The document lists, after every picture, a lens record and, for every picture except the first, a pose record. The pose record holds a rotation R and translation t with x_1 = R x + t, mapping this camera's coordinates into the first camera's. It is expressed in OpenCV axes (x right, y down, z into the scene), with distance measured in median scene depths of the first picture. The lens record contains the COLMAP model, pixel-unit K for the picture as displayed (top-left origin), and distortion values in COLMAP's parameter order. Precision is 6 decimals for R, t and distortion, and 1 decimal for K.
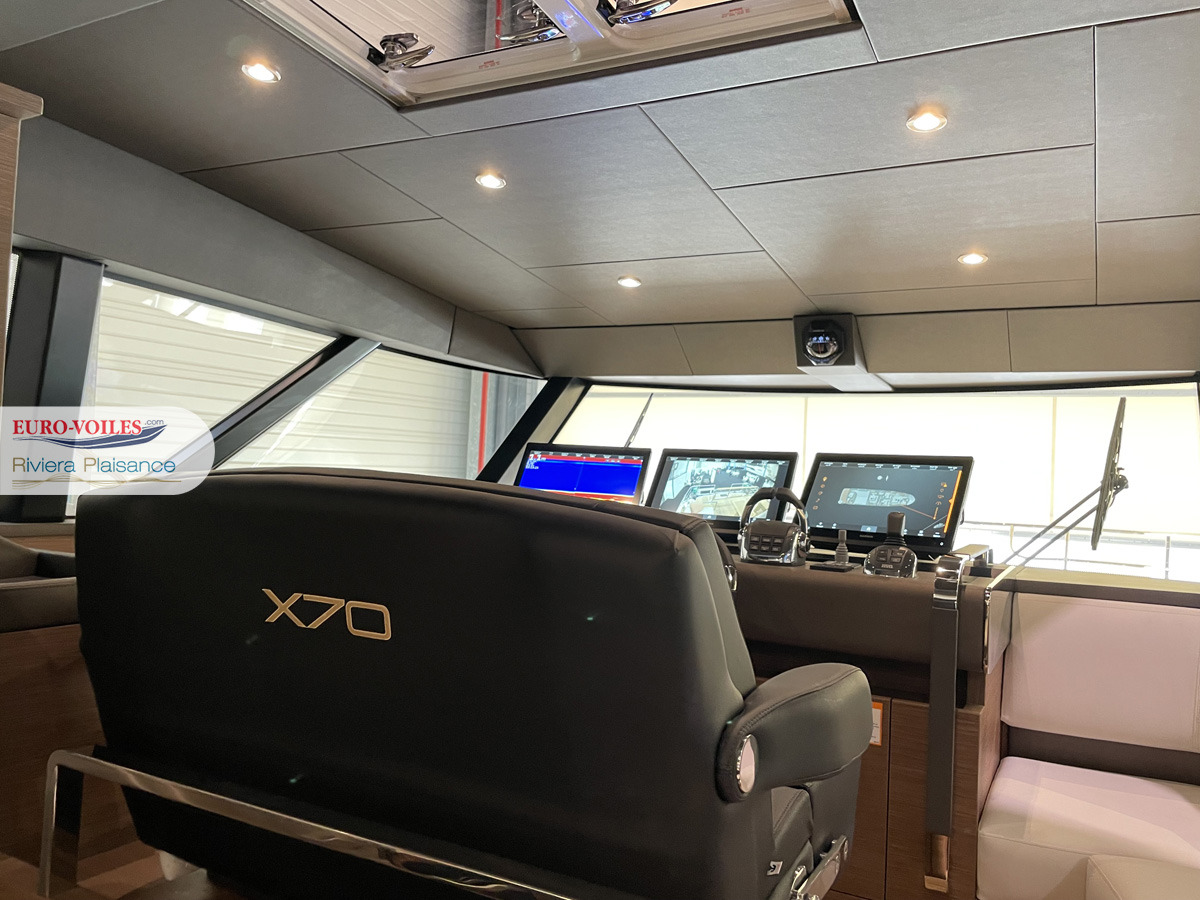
lens RADIAL K [[903.5, 0, 593.8], [0, 903.5, 453.1], [0, 0, 1]] dist [0.073301, -0.087963]
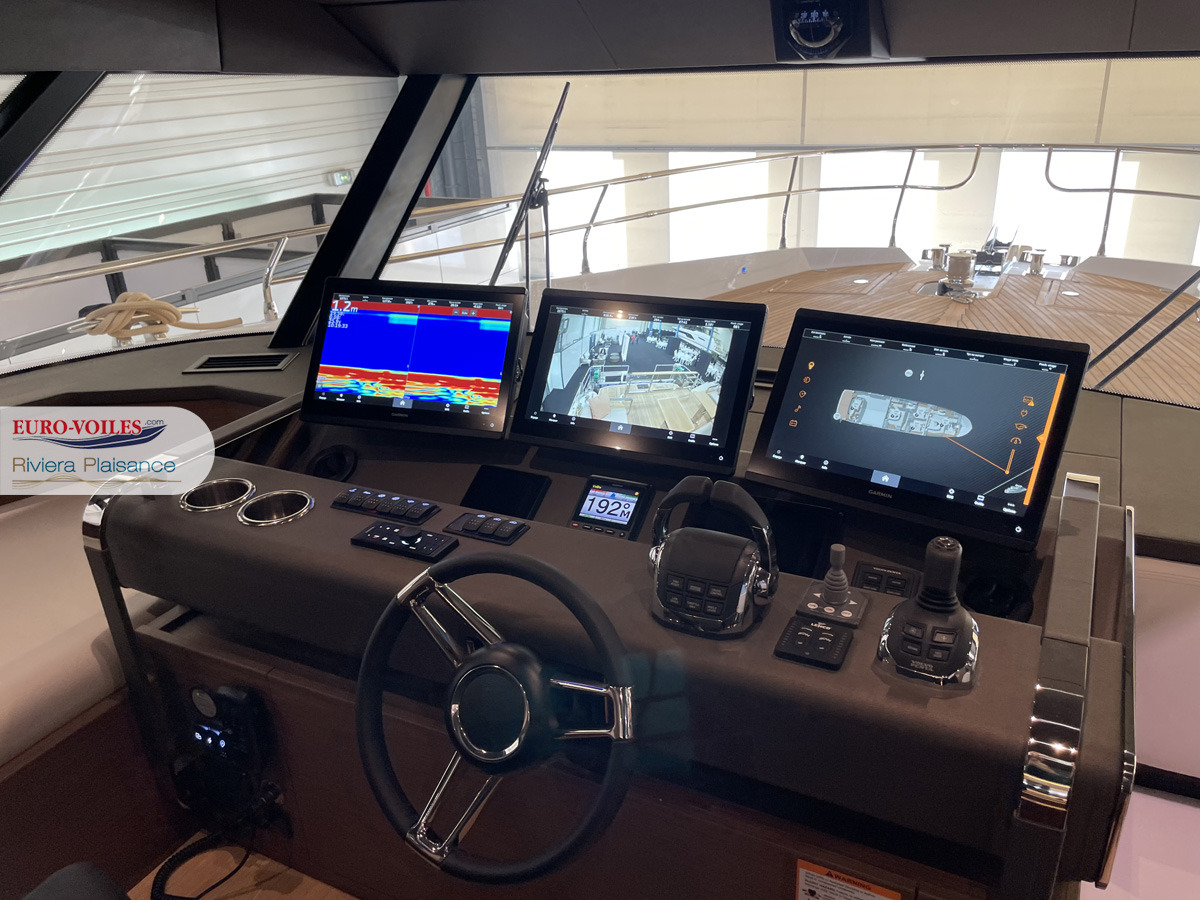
lens RADIAL K [[903.5, 0, 613.6], [0, 903.5, 459.5], [0, 0, 1]] dist [0.073301, -0.087963]
pose [[0.995248, -0.097204, -0.005752, 0.127820], [0.090426, 0.900707, 0.424911, -0.169194], [-0.036123, -0.423412, 0.905217, 0.461465]]
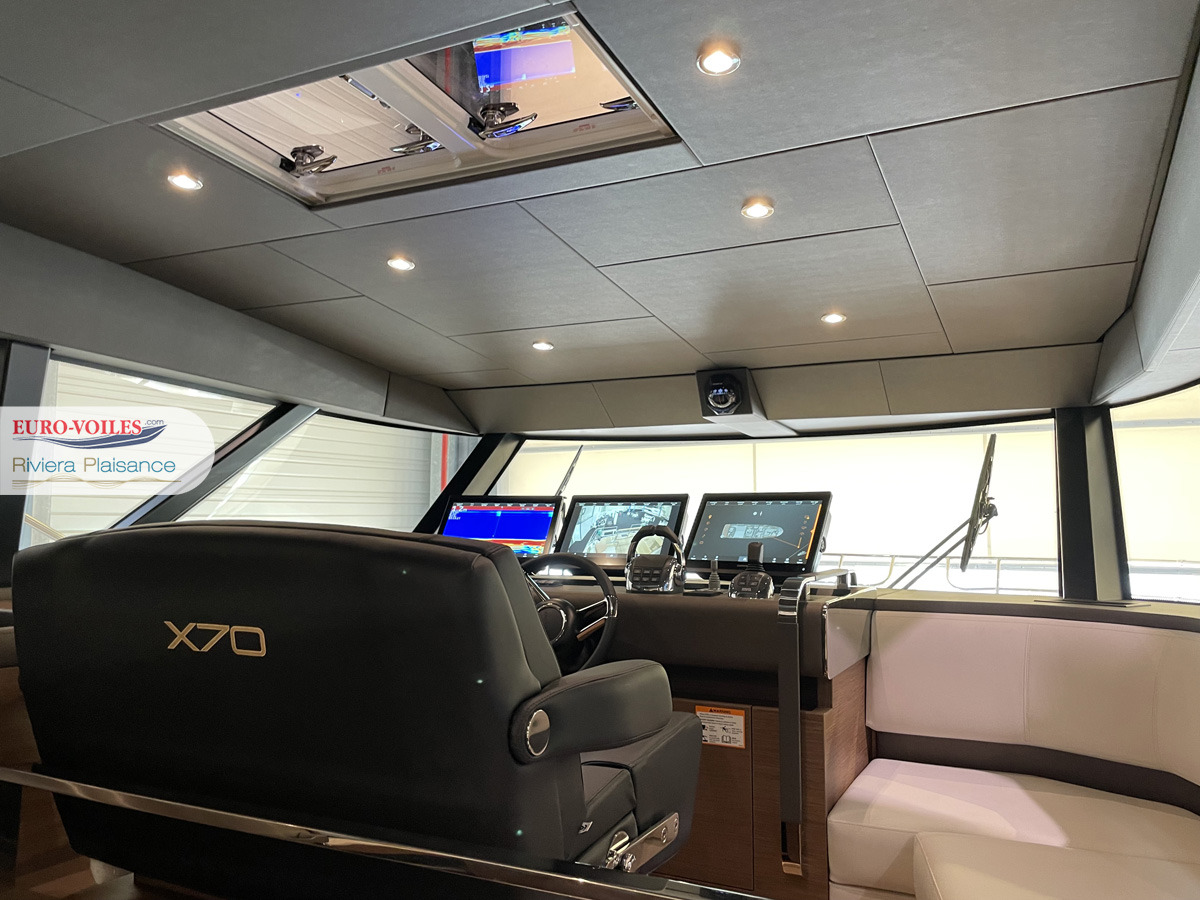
lens RADIAL K [[903.5, 0, 602.4], [0, 903.5, 448.4], [0, 0, 1]] dist [0.073301, -0.087963]
pose [[0.998596, -0.037942, 0.036966, 0.082803], [0.040195, 0.997252, -0.062239, 0.008269], [-0.034503, 0.063637, 0.997376, -0.113630]]
